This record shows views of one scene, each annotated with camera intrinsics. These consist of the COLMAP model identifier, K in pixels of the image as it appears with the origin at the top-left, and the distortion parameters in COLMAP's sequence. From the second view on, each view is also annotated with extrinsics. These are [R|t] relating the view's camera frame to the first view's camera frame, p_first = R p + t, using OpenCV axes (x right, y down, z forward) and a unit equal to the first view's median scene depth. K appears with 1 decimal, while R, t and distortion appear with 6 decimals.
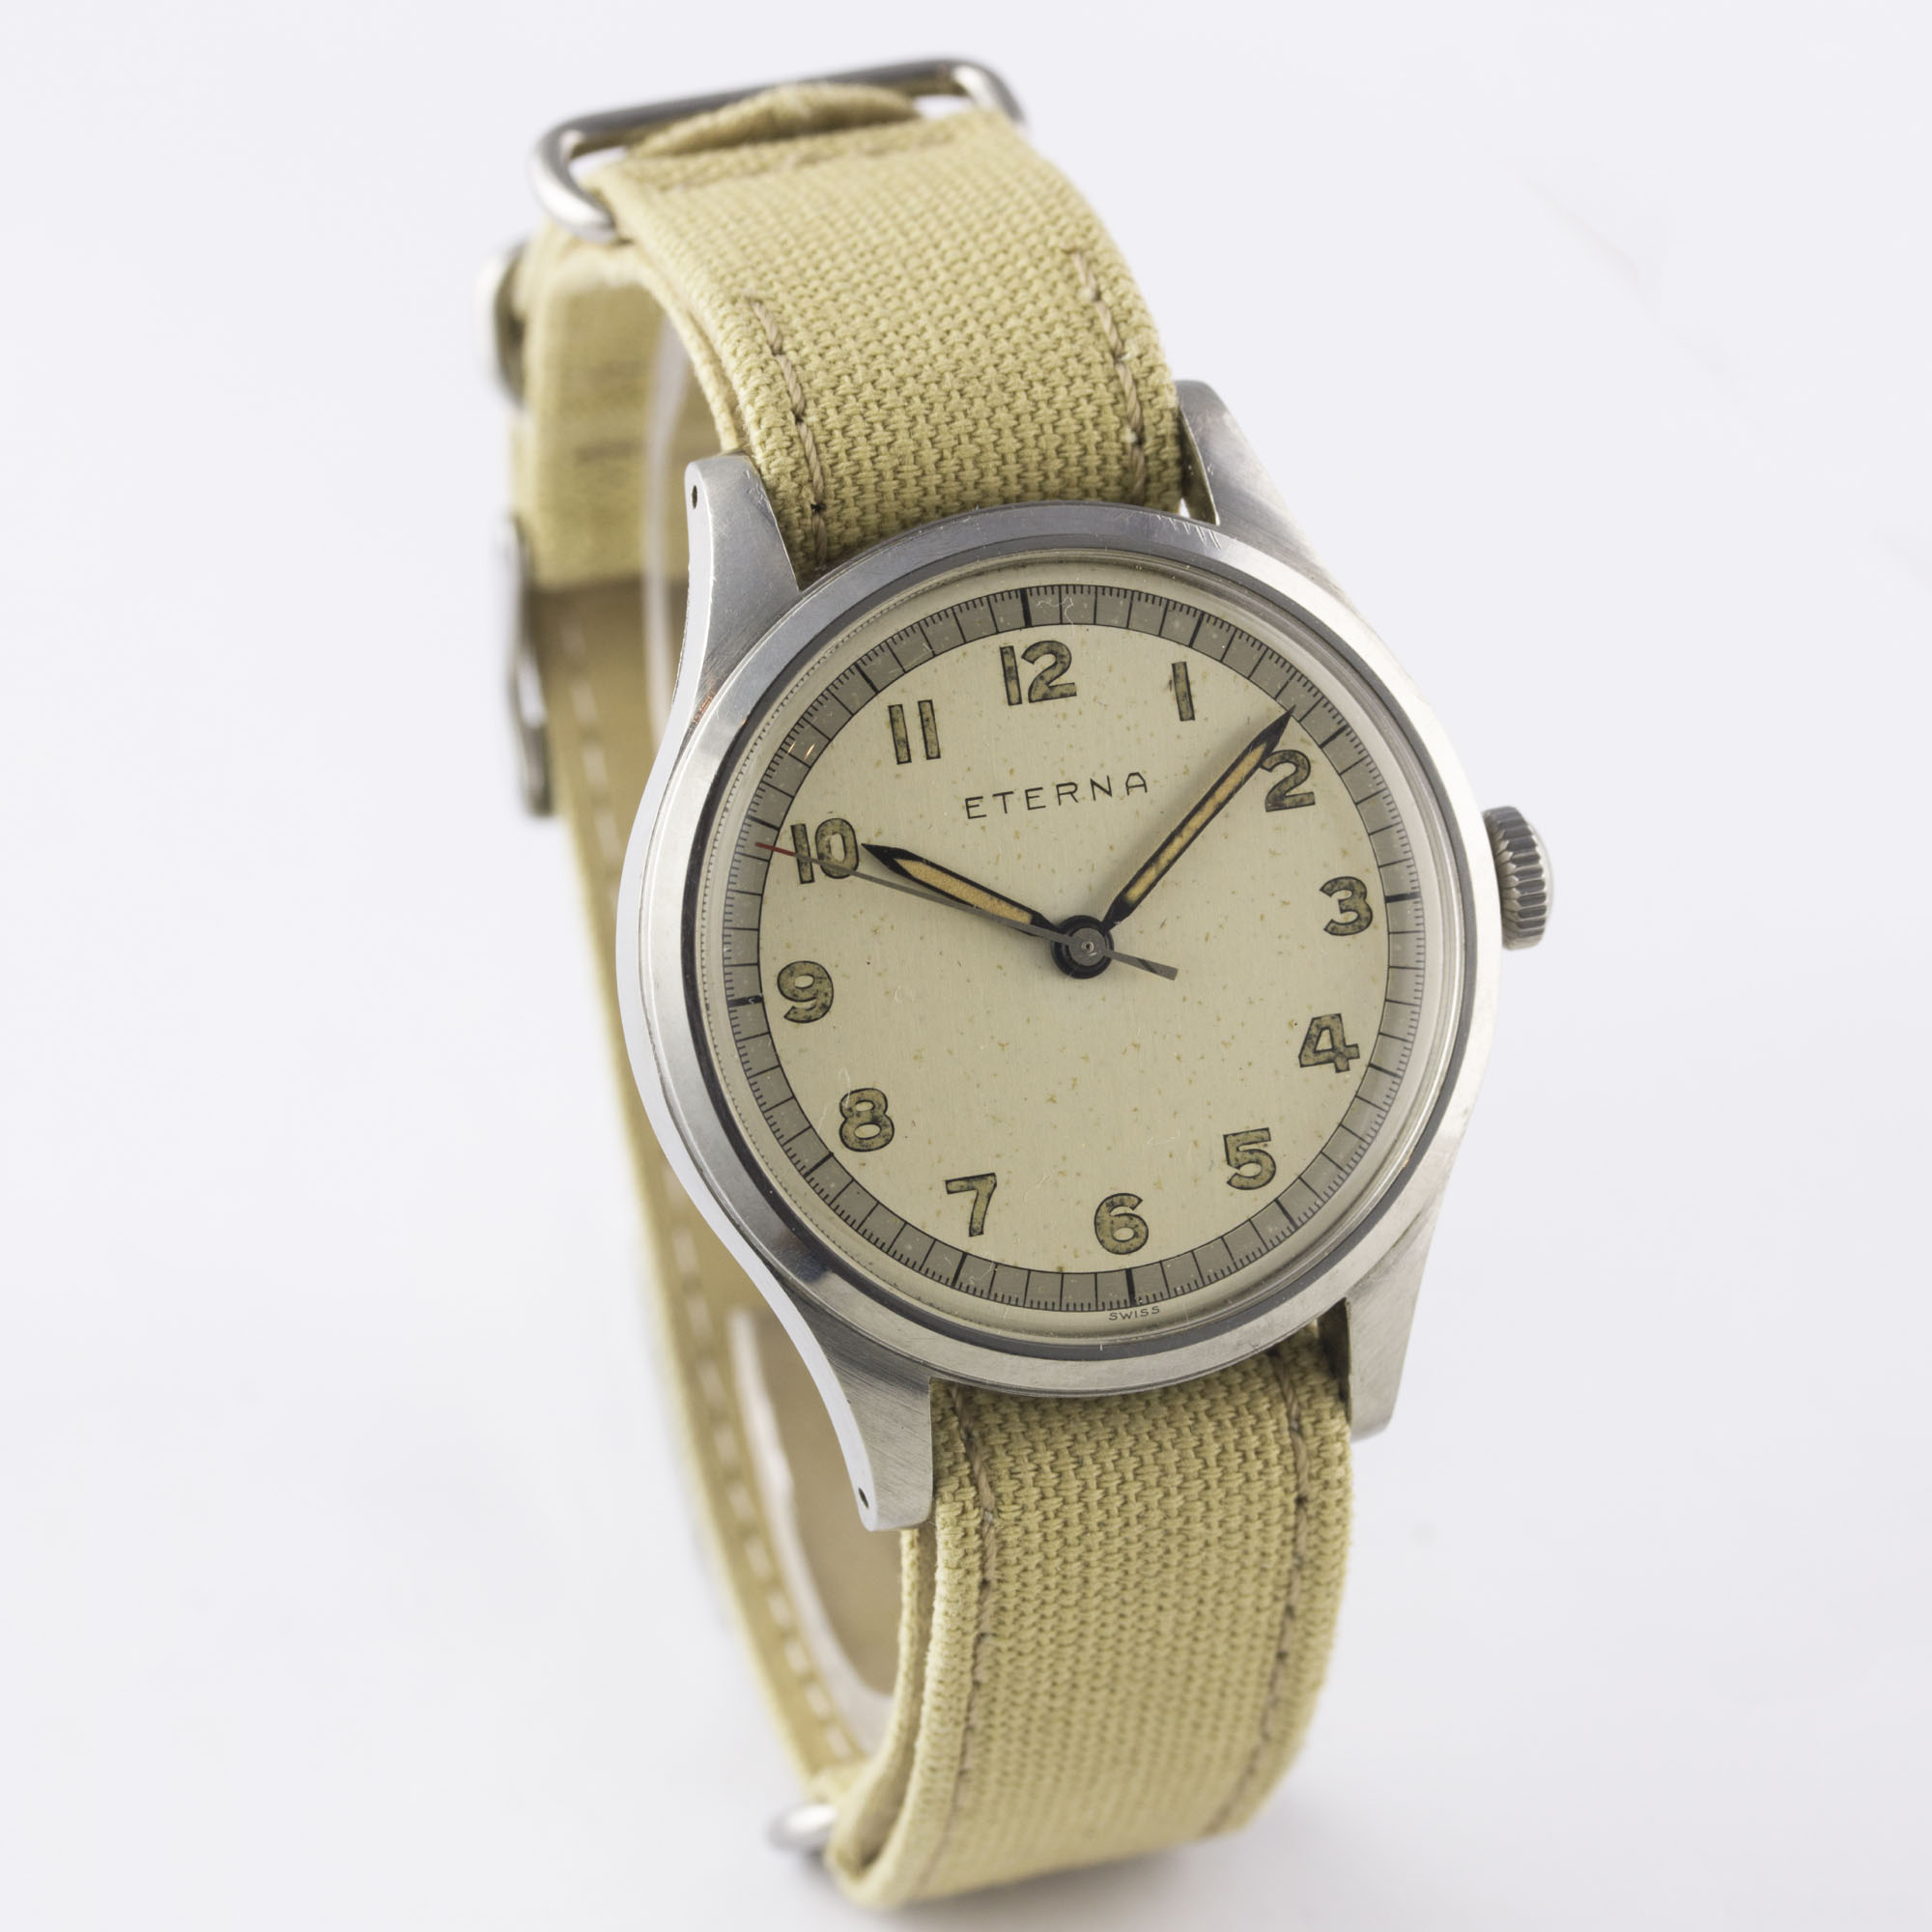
lens RADIAL K [[8461.7, 0, 966.0], [0, 8461.7, 966.0], [0, 0, 1]] dist [-1.333997, 9.577293]
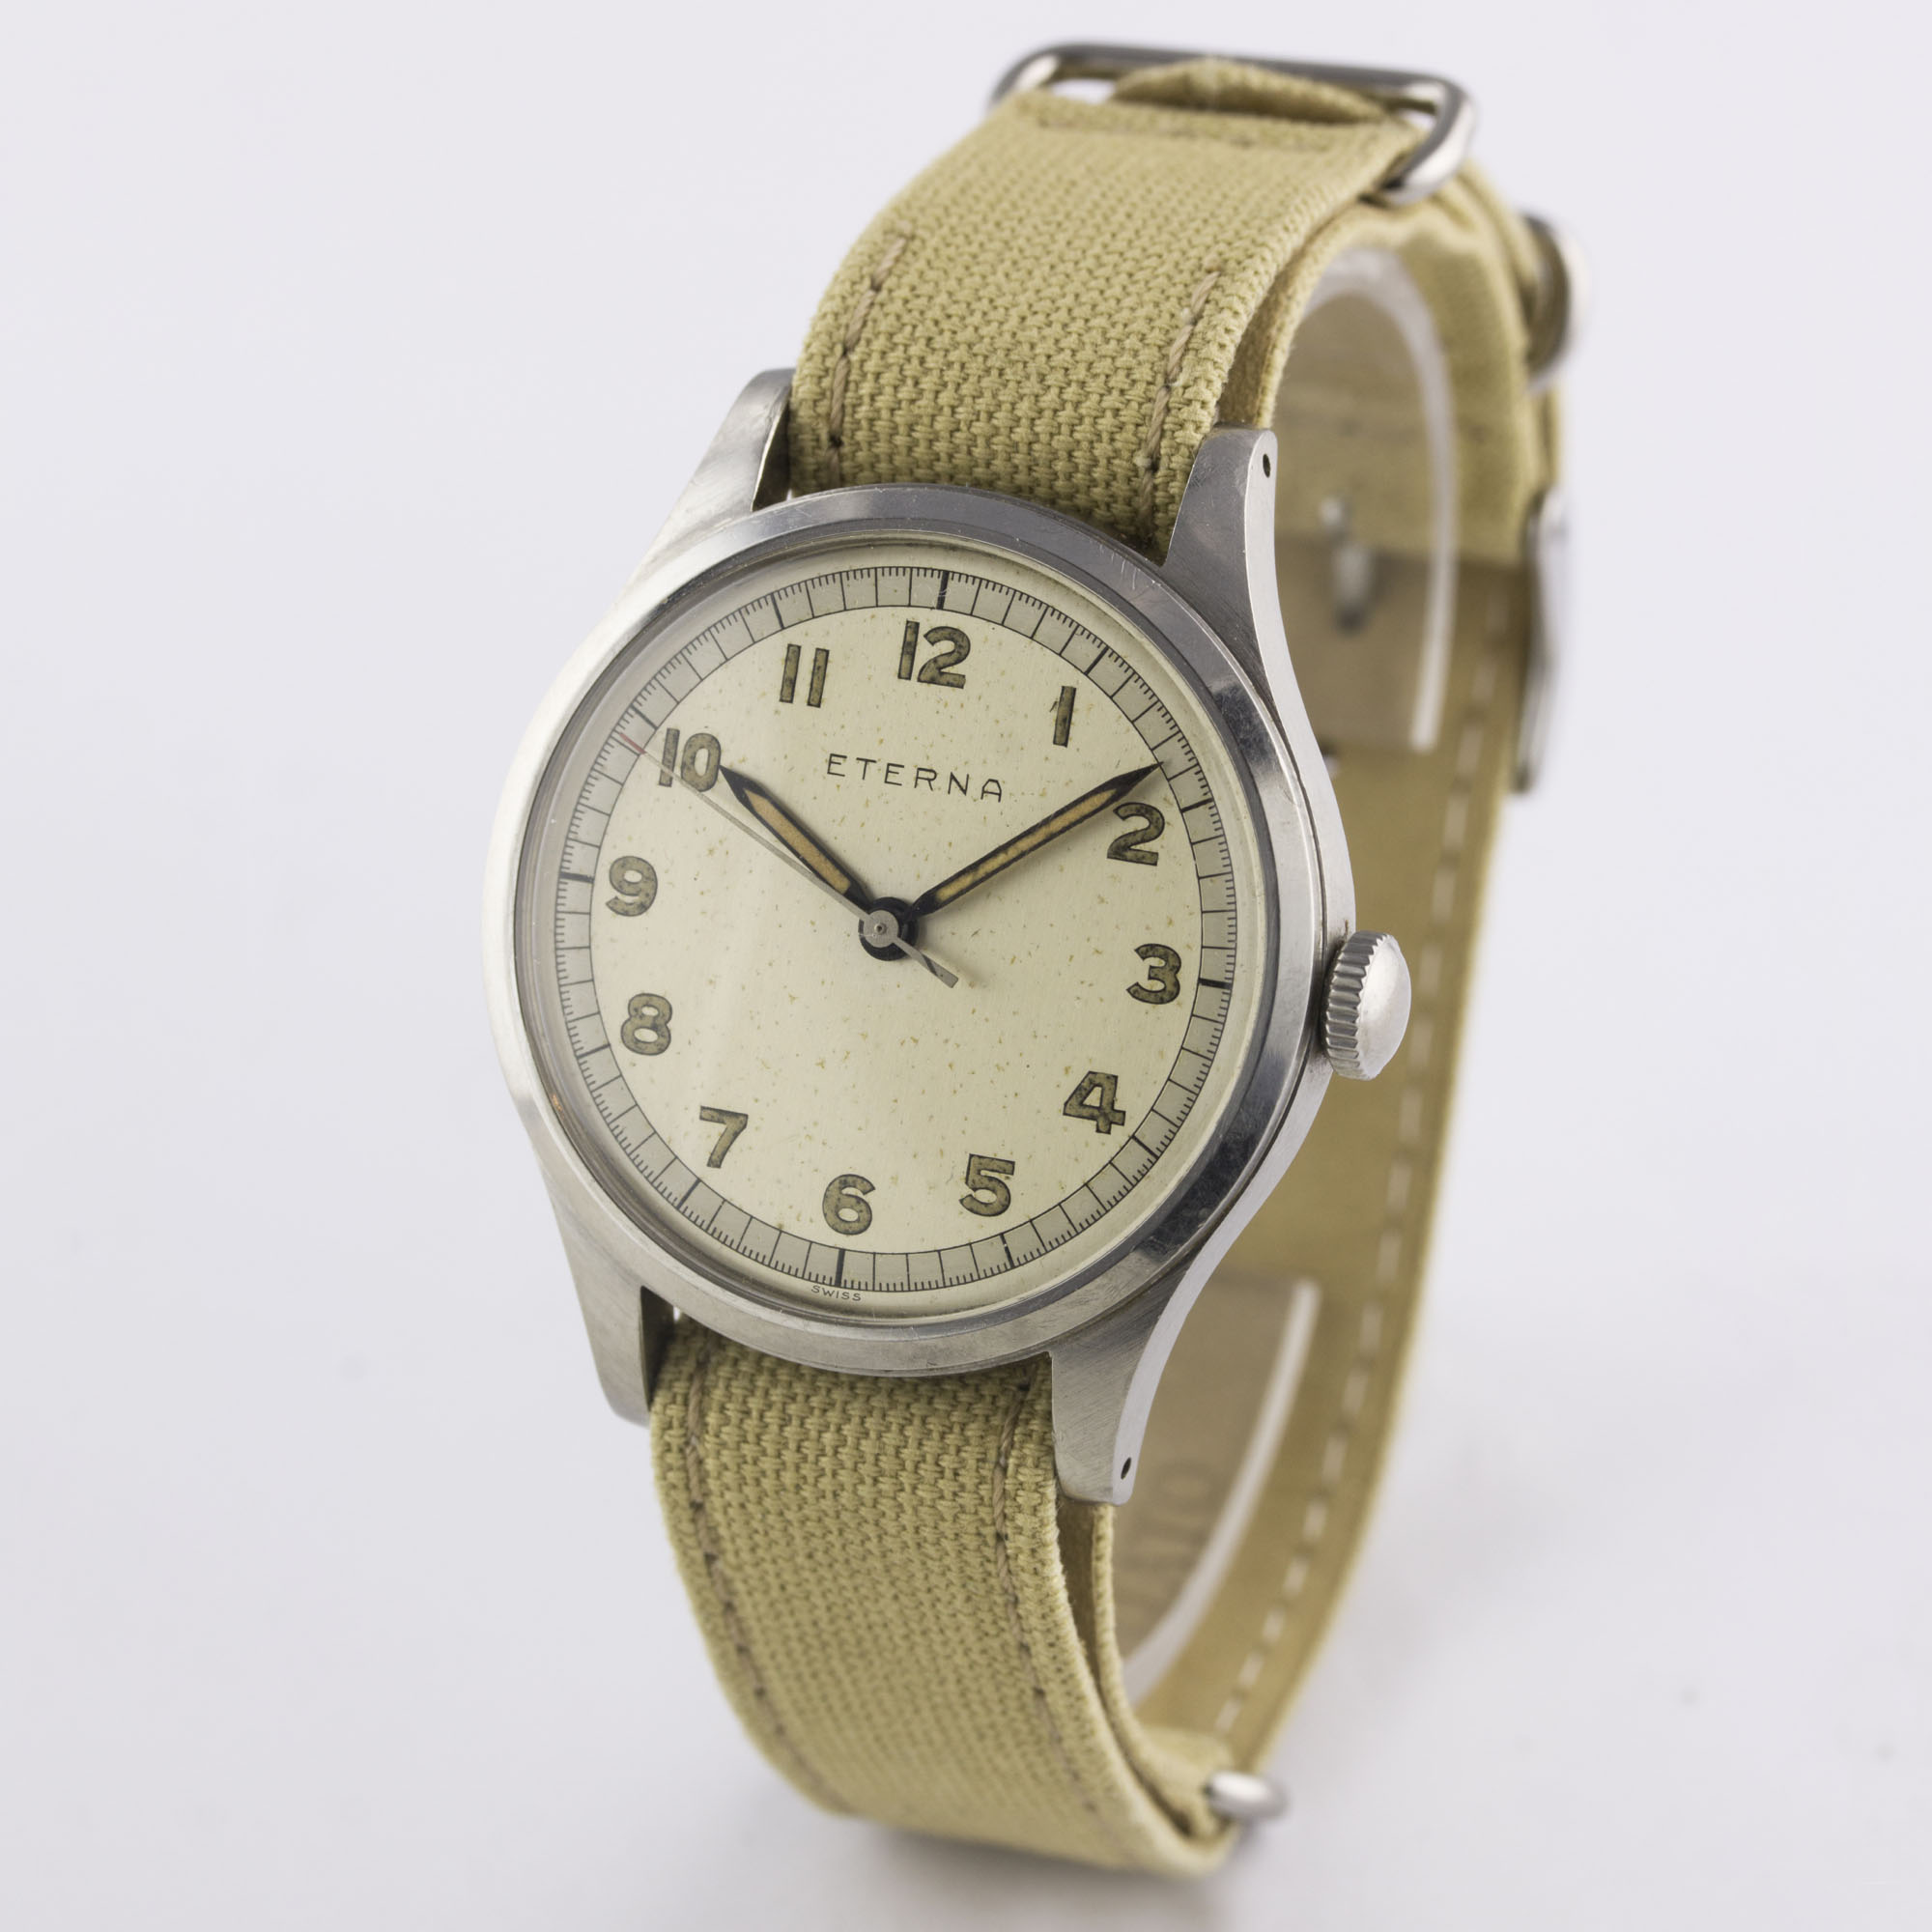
lens RADIAL K [[8461.7, 0, 966.0], [0, 8461.7, 966.0], [0, 0, 1]] dist [-1.333997, 9.577293]
pose [[0.793347, 0.299291, -0.530119, 0.550703], [-0.283449, 0.952256, 0.113424, -0.113730], [0.538756, 0.060277, 0.840303, 0.160920]]
